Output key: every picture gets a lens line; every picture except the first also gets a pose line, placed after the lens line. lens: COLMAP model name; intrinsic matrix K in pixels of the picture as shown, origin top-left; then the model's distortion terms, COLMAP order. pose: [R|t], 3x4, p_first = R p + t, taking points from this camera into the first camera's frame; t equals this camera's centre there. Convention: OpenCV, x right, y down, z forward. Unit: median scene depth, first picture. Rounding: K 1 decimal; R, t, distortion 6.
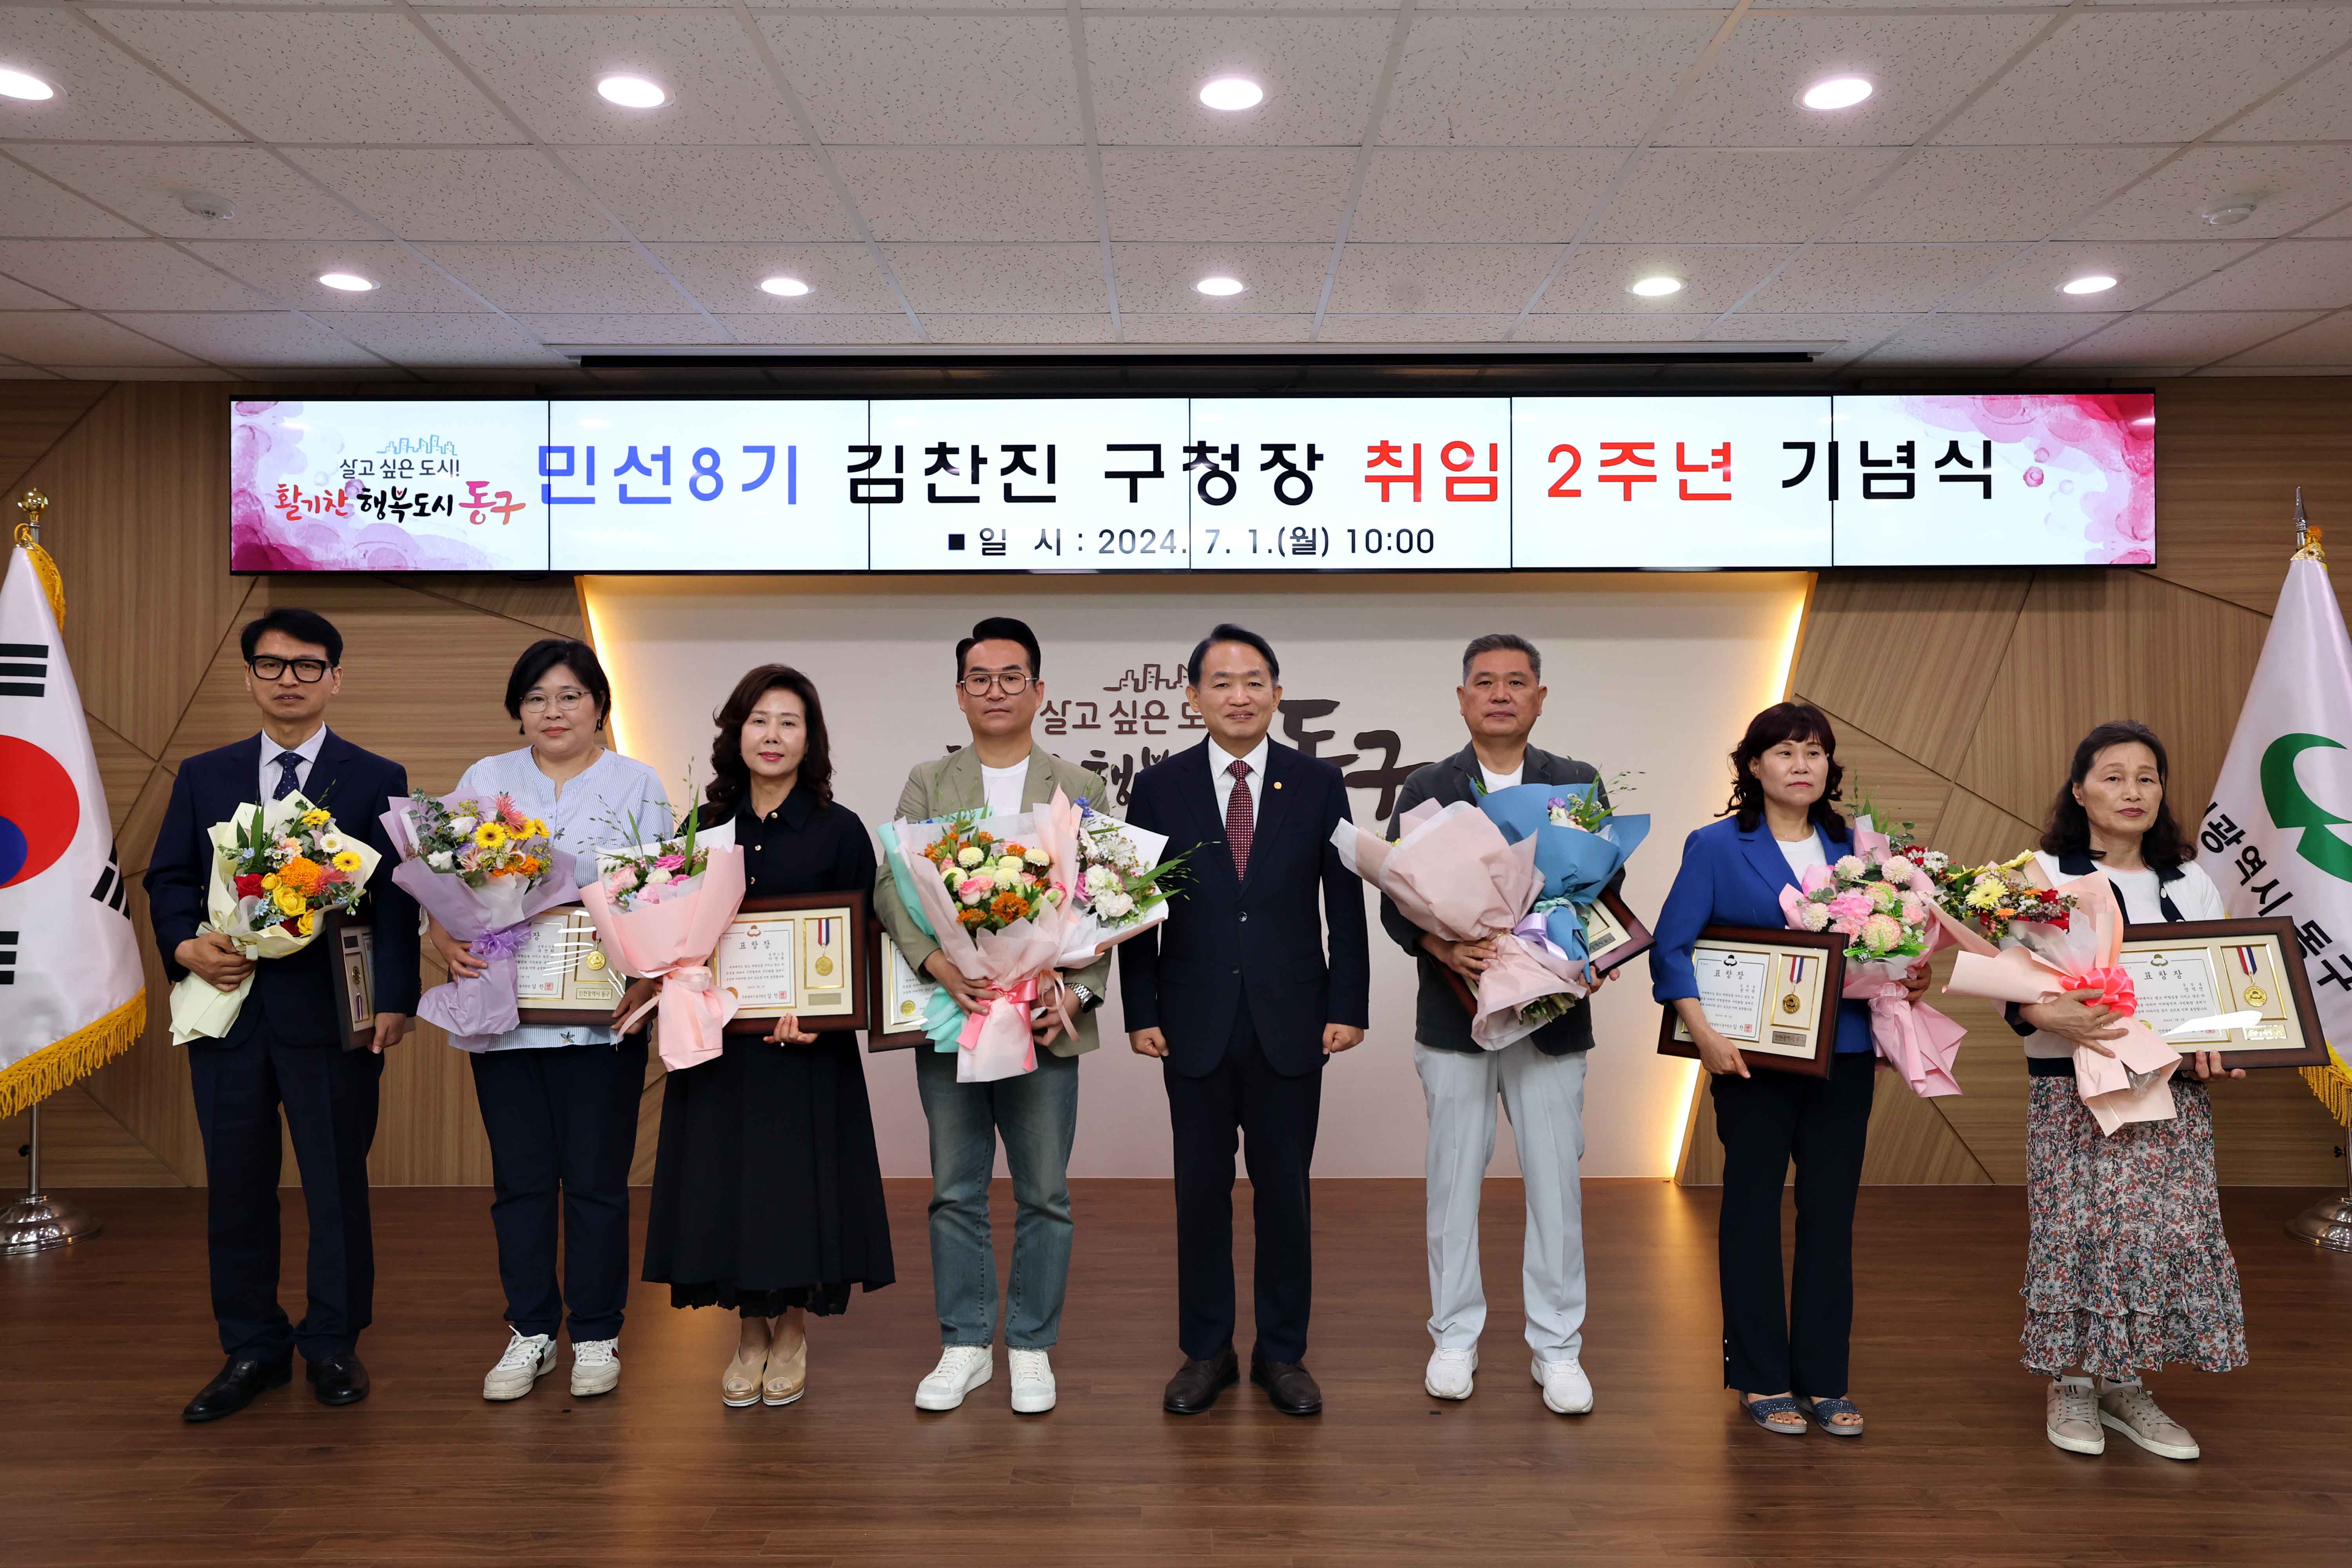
lens RADIAL K [[1571.4, 0, 1190.2], [0, 1571.4, 753.9], [0, 0, 1]] dist [-0.008217, 0.021949]
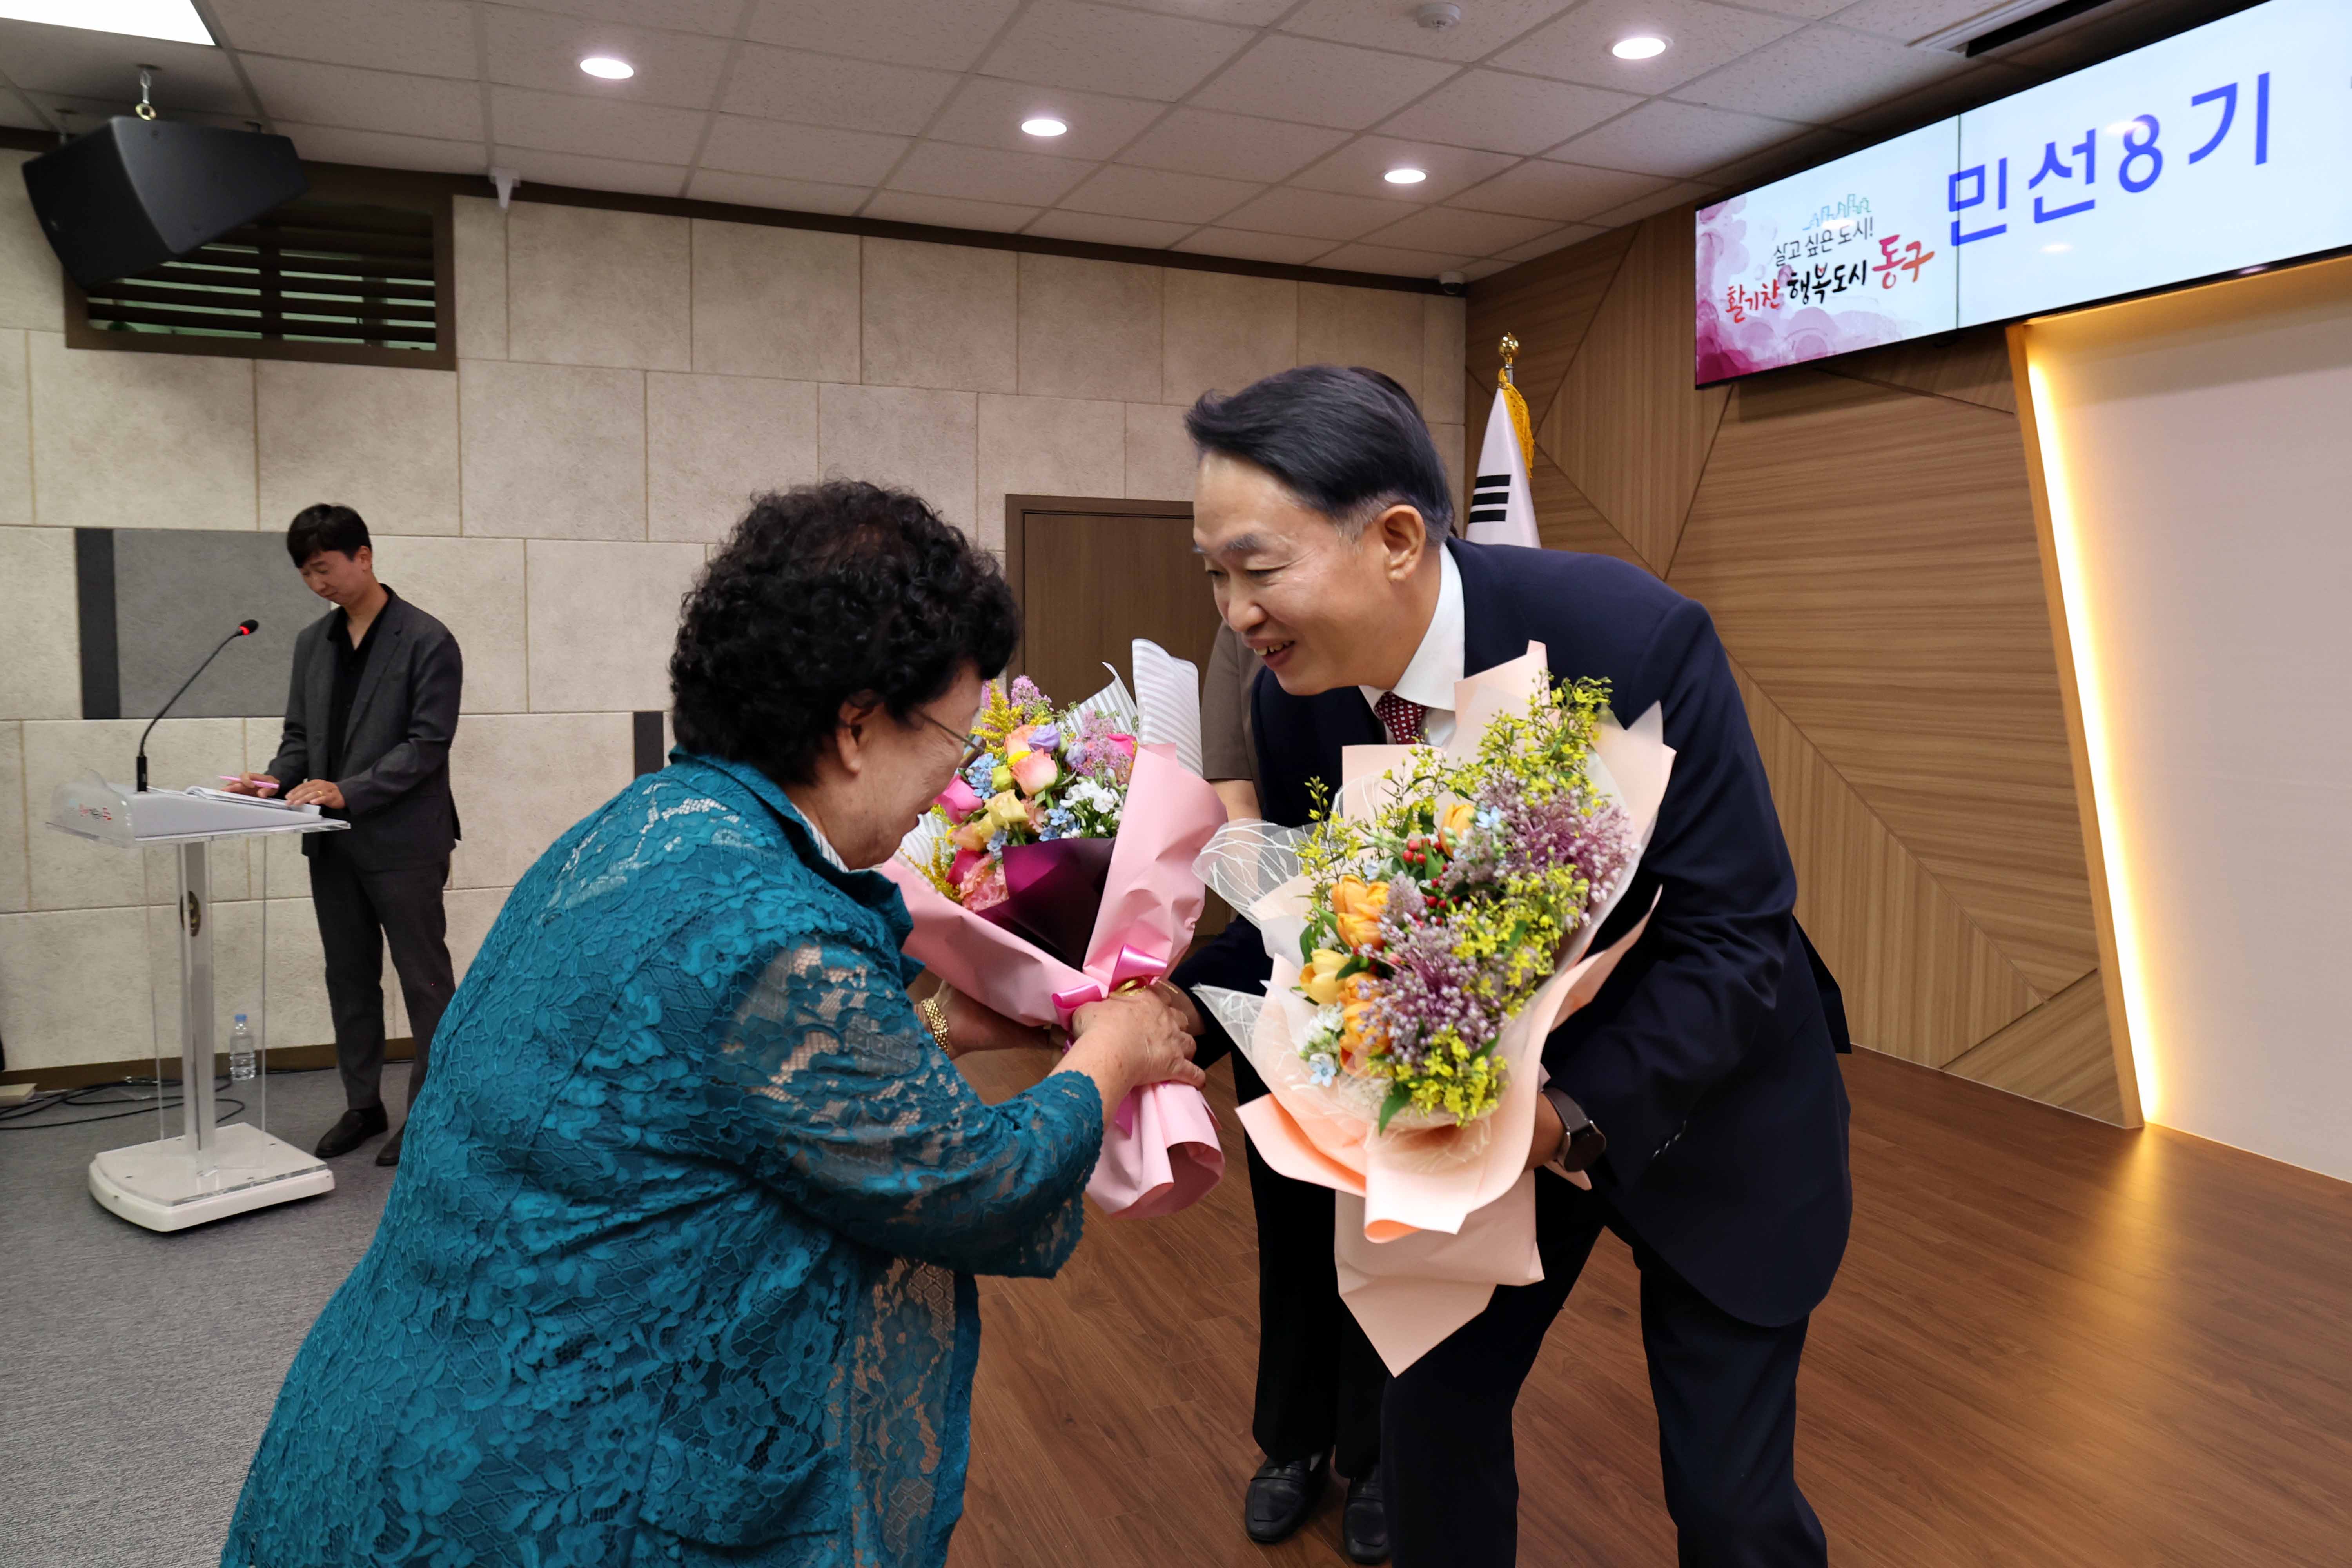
lens RADIAL K [[1567.9, 0, 1209.4], [0, 1567.9, 725.9], [0, 0, 1]] dist [-0.027187, 0.020441]
pose [[0.390937, 0.056760, -0.918666, 0.190055], [0.020098, 0.997332, 0.070173, 0.022978], [0.920198, -0.045897, 0.388753, 0.325458]]
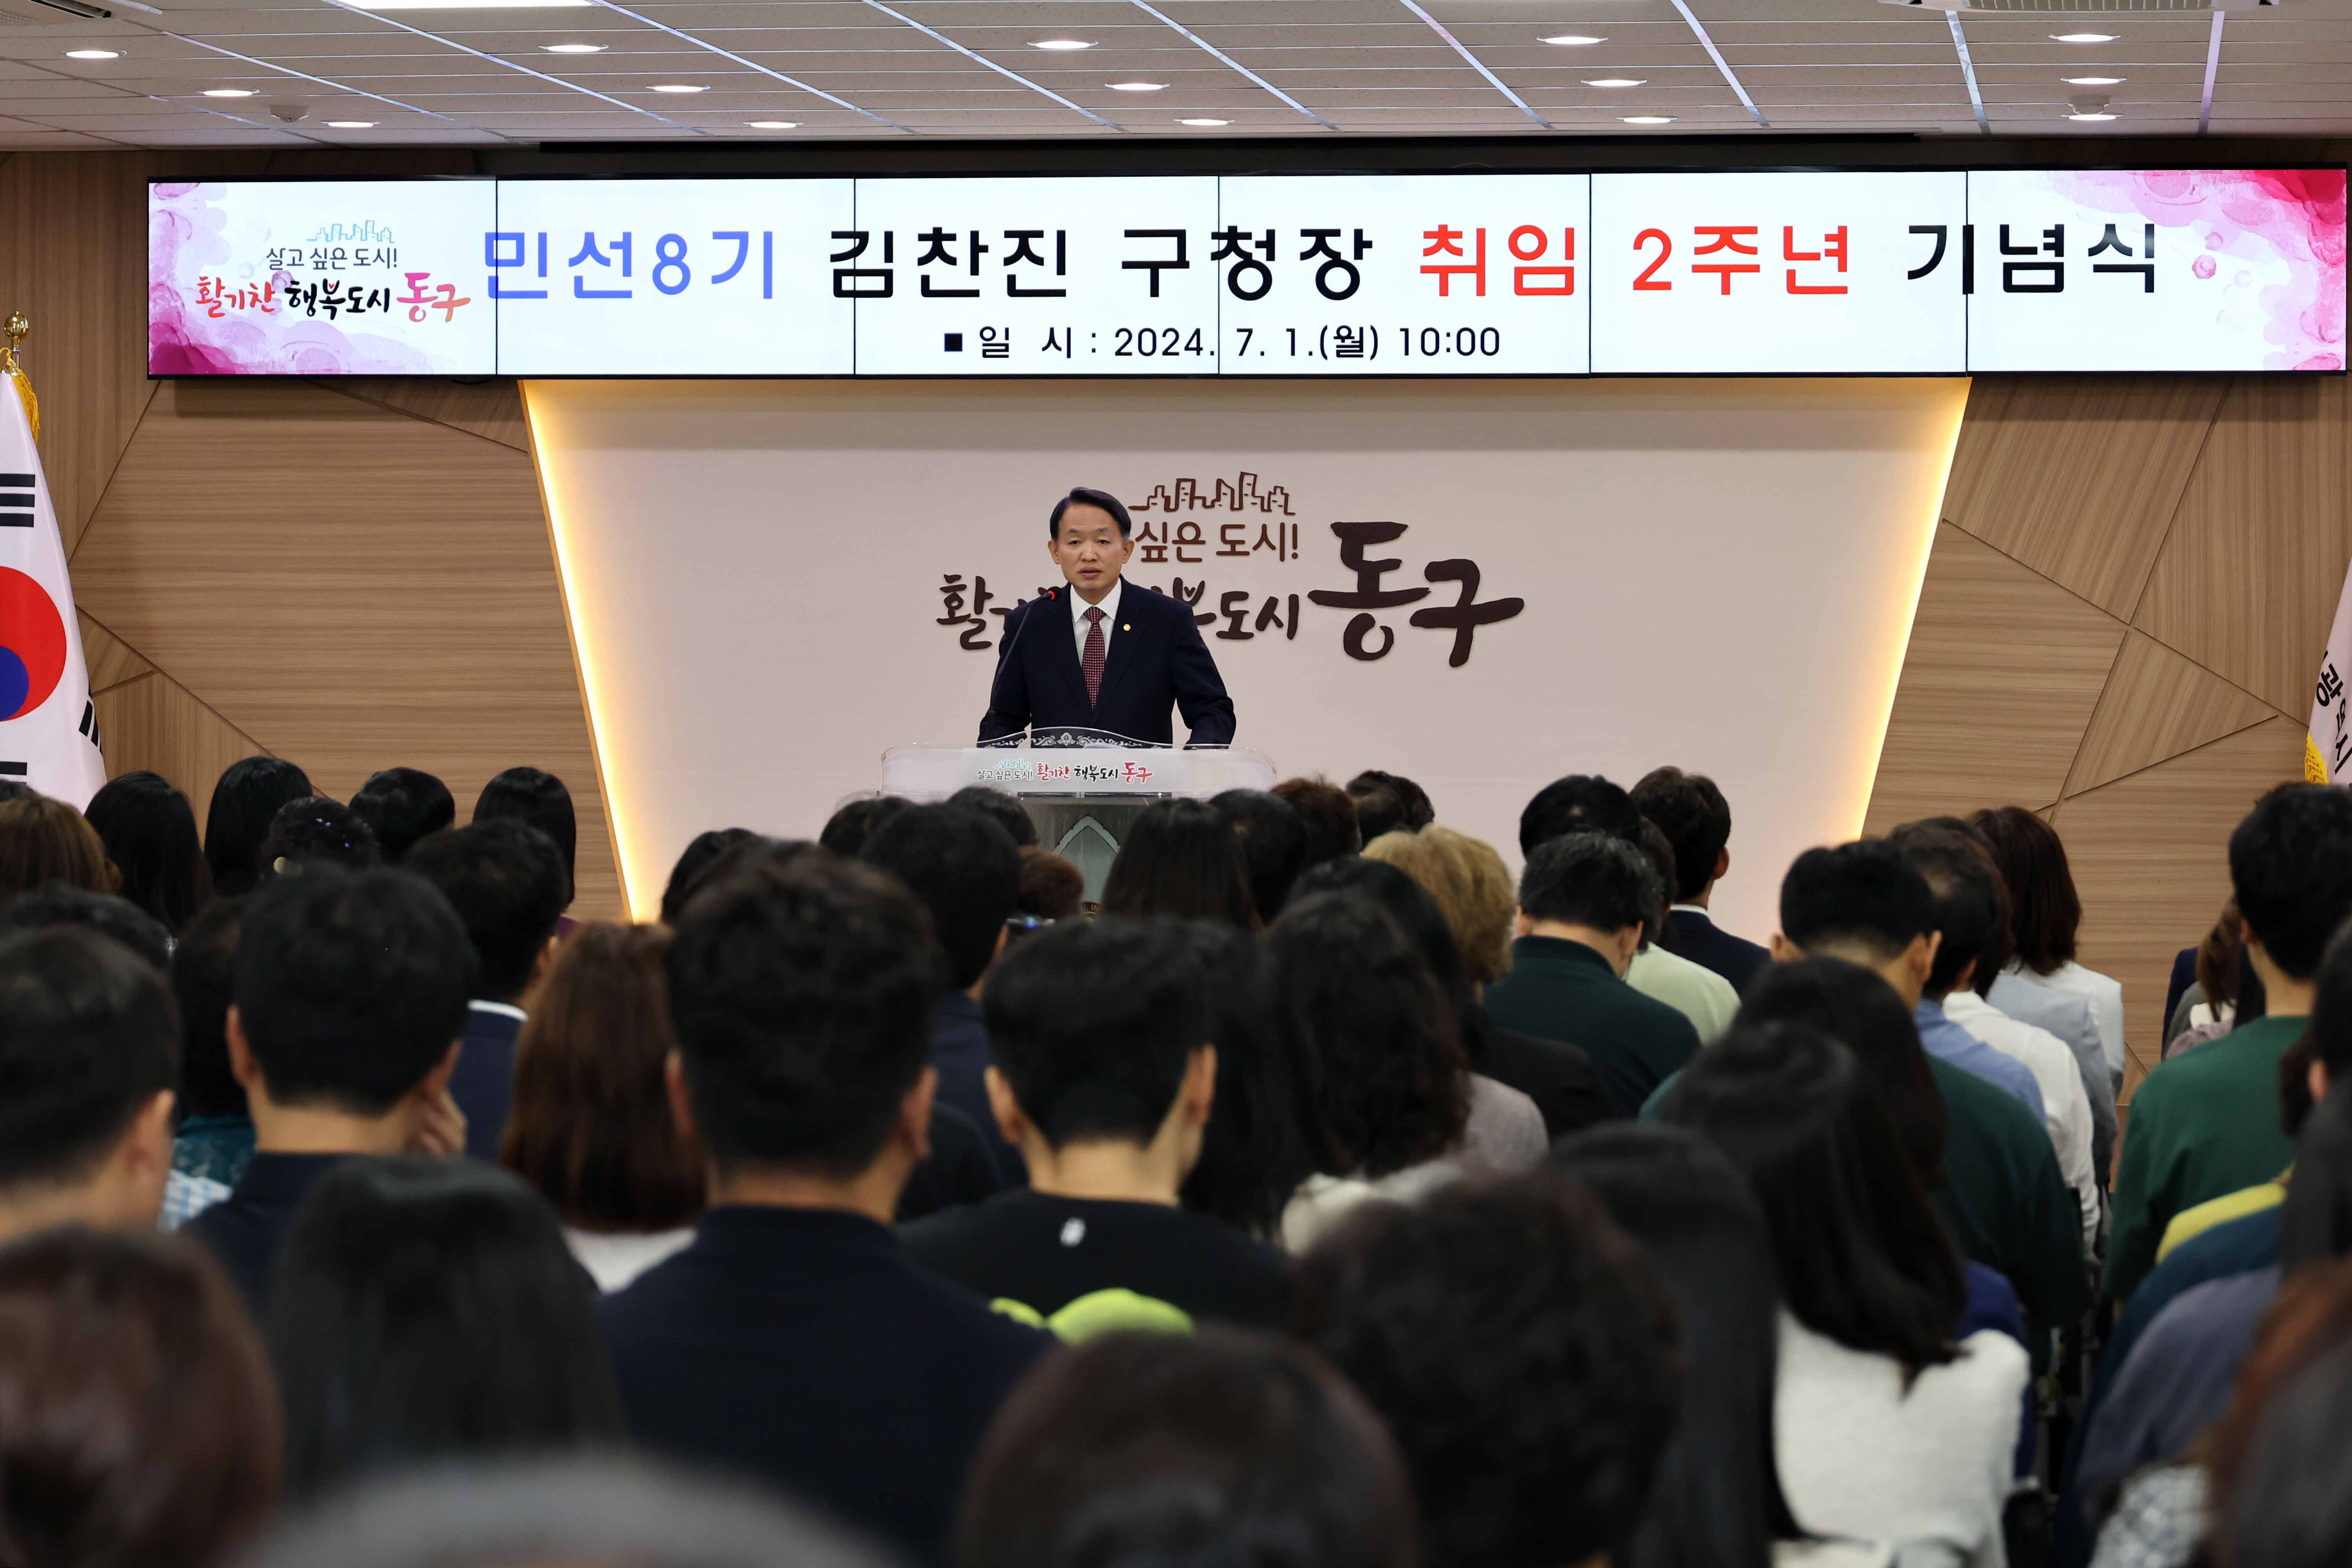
lens RADIAL K [[6601.4, 0, 1164.3], [0, 6601.4, 588.4], [0, 0, 1]] dist [-0.203402, 0.000000]
pose [[0.988956, 0.005640, -0.148100, 0.507555], [-0.002747, 0.999801, 0.019735, -0.071175], [0.148182, -0.019110, 0.988775, -2.591645]]
